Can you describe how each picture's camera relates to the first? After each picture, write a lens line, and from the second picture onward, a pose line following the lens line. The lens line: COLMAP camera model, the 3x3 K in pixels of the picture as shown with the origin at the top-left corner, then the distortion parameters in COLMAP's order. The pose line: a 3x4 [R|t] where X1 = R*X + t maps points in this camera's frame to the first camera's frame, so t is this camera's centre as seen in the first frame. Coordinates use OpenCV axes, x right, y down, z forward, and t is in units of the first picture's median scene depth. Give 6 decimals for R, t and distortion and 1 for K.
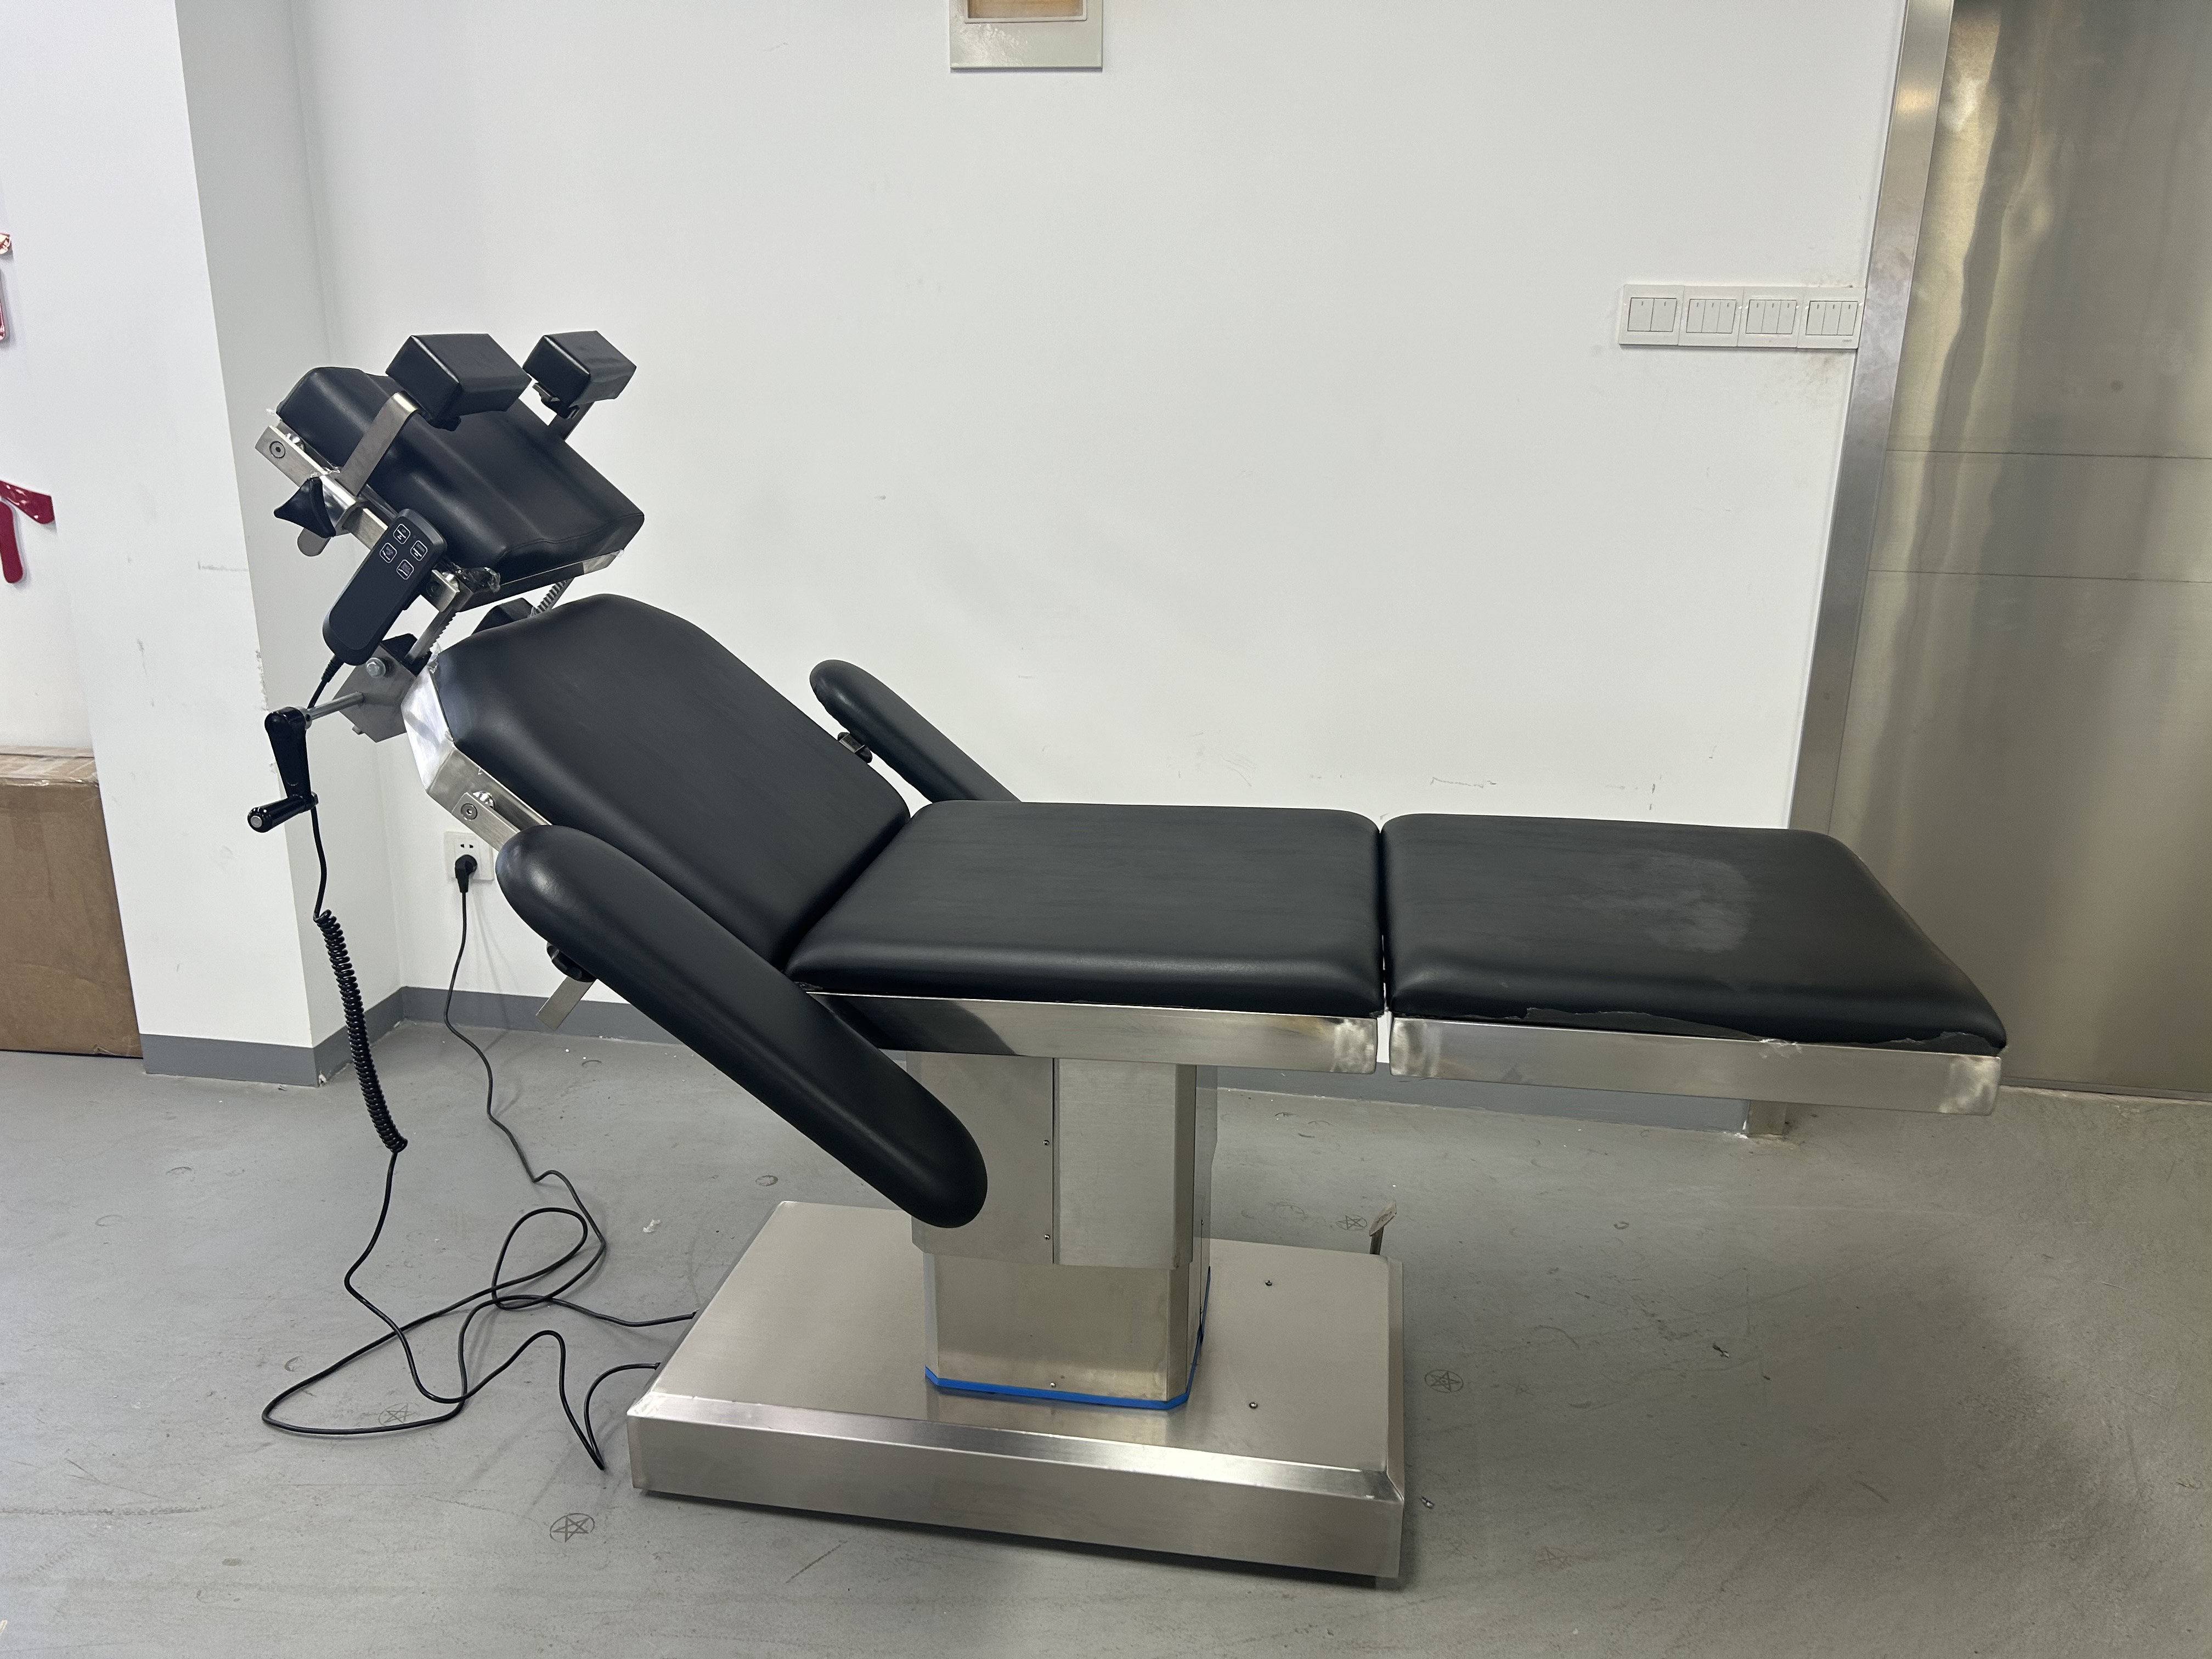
lens RADIAL K [[1664.5, 0, 1119.8], [0, 1664.5, 848.4], [0, 0, 1]] dist [0.040745, -0.038865]
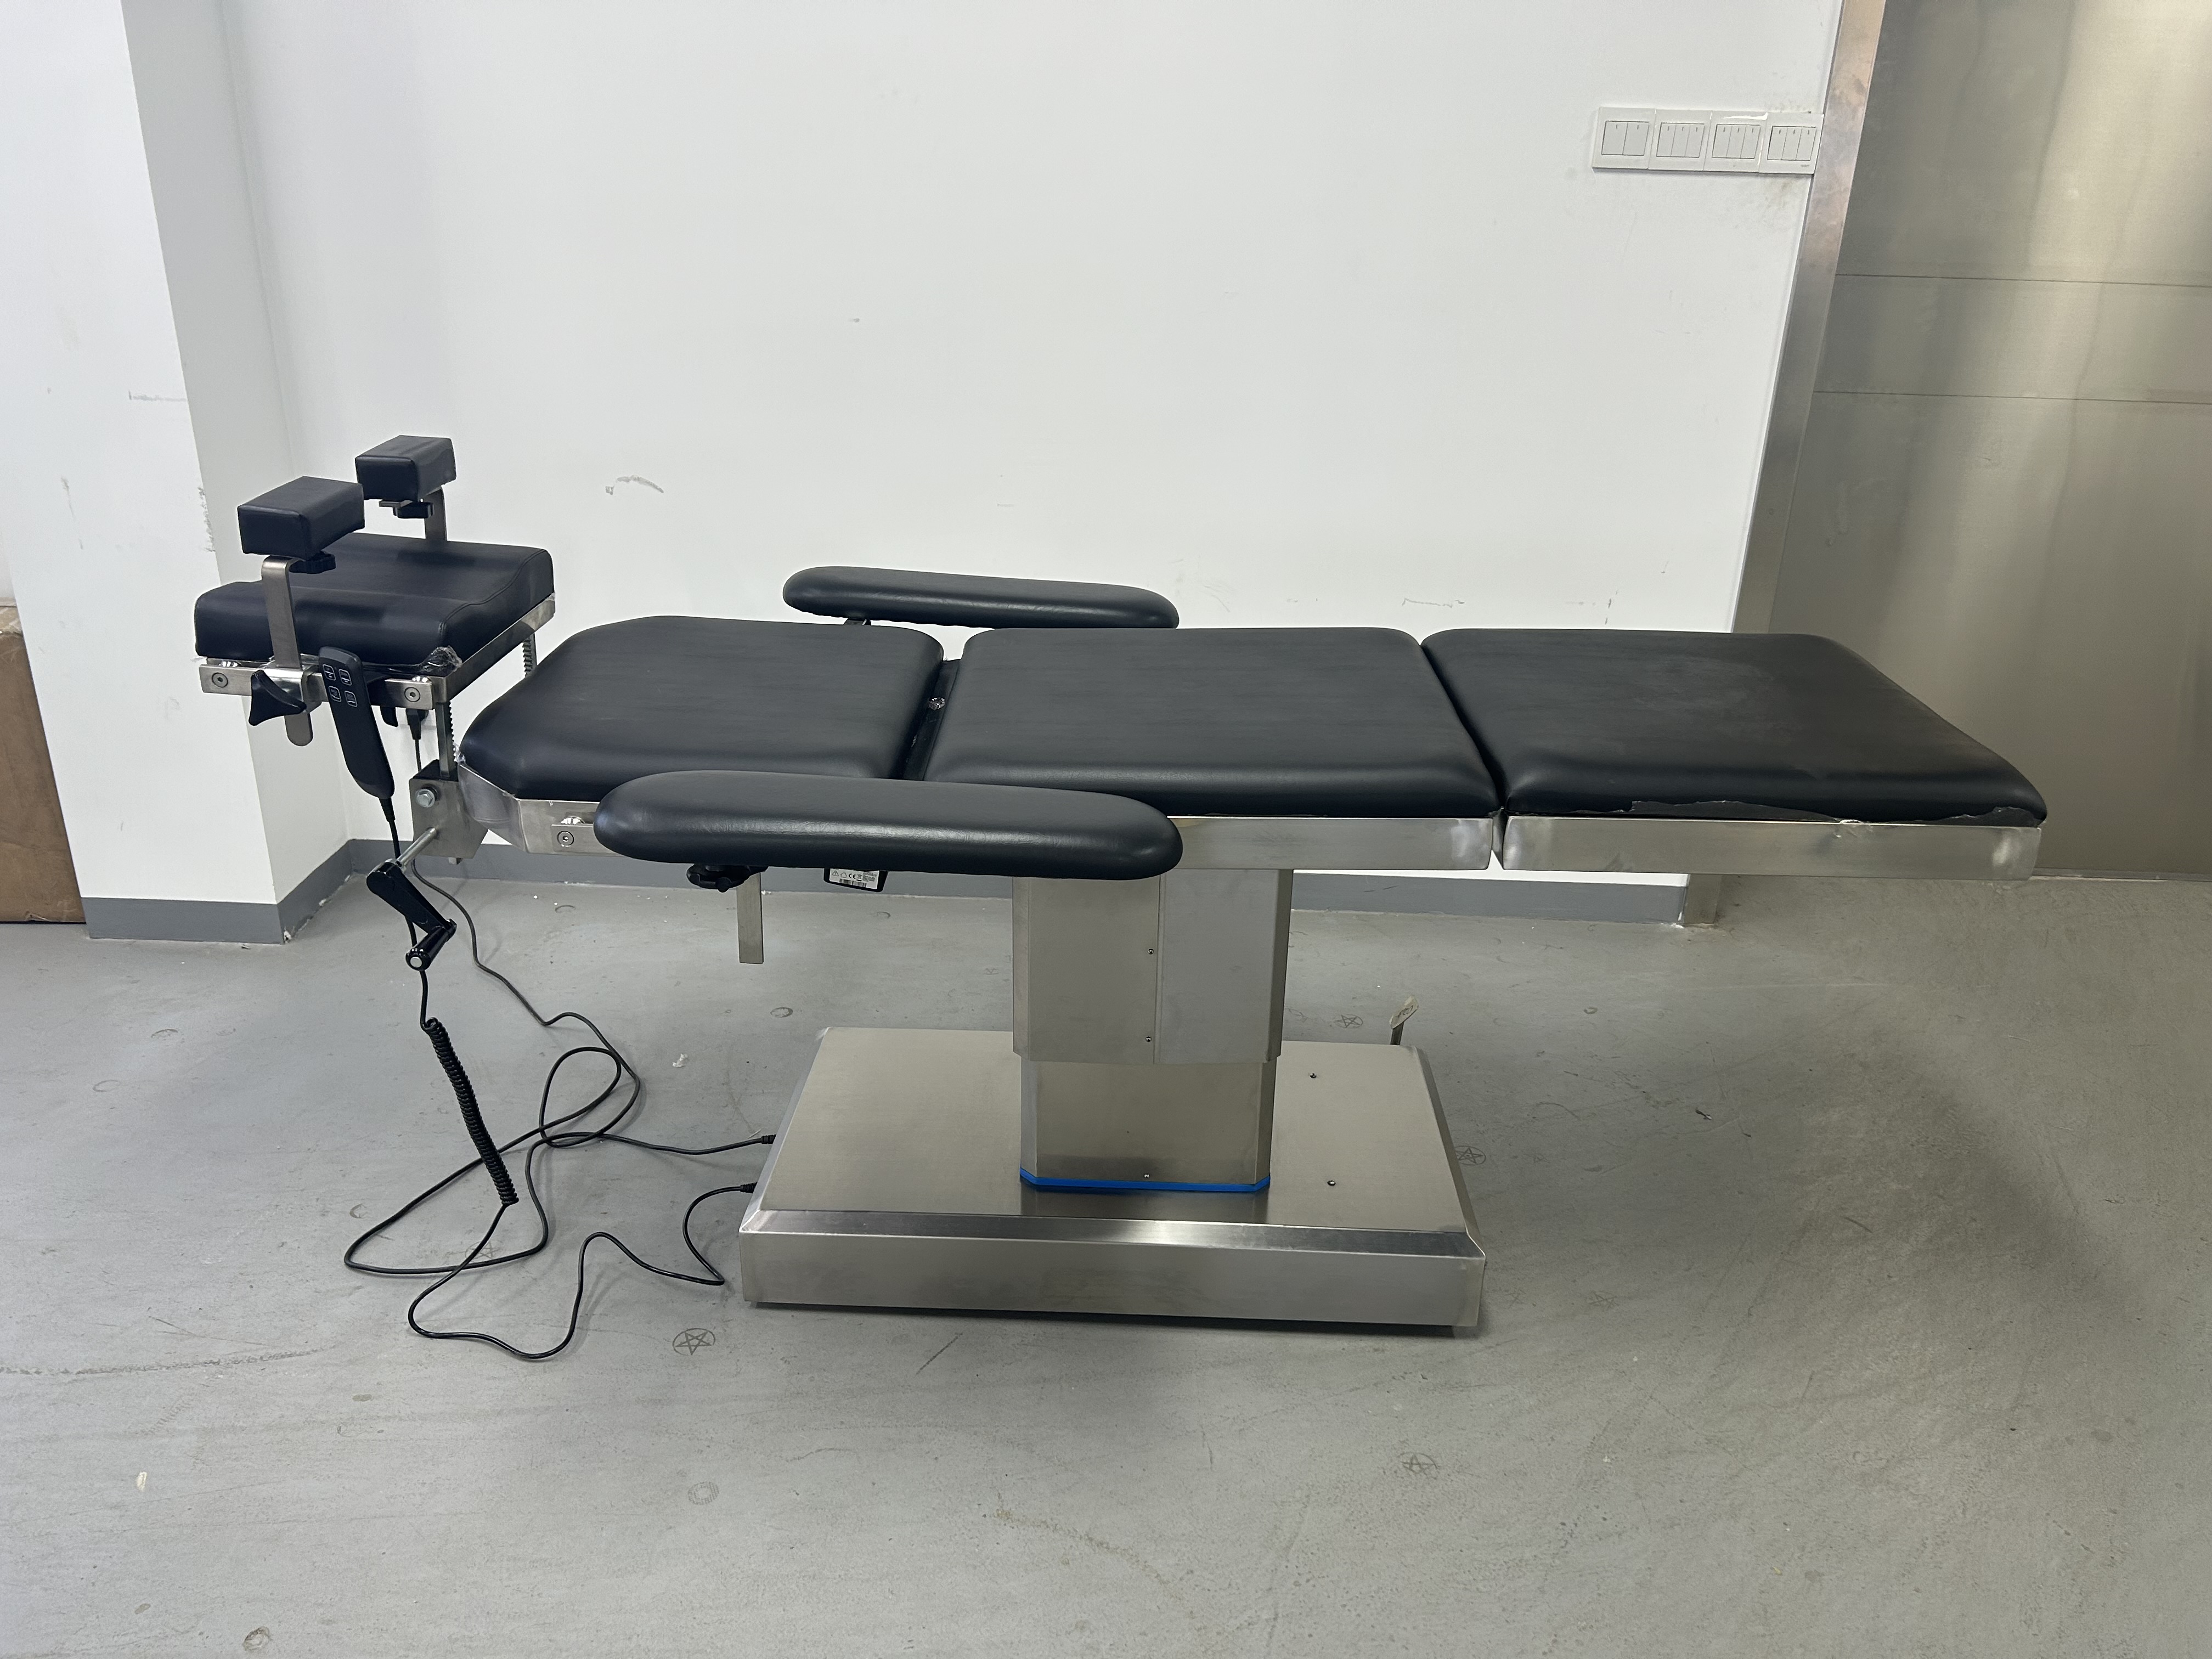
lens RADIAL K [[1663.5, 0, 1113.2], [0, 1663.5, 845.6], [0, 0, 1]] dist [0.040260, -0.038145]
pose [[0.991311, -0.040048, 0.125293, -0.142972], [0.028026, 0.994959, 0.096282, 0.006556], [-0.128518, -0.091934, 0.987437, -0.018070]]
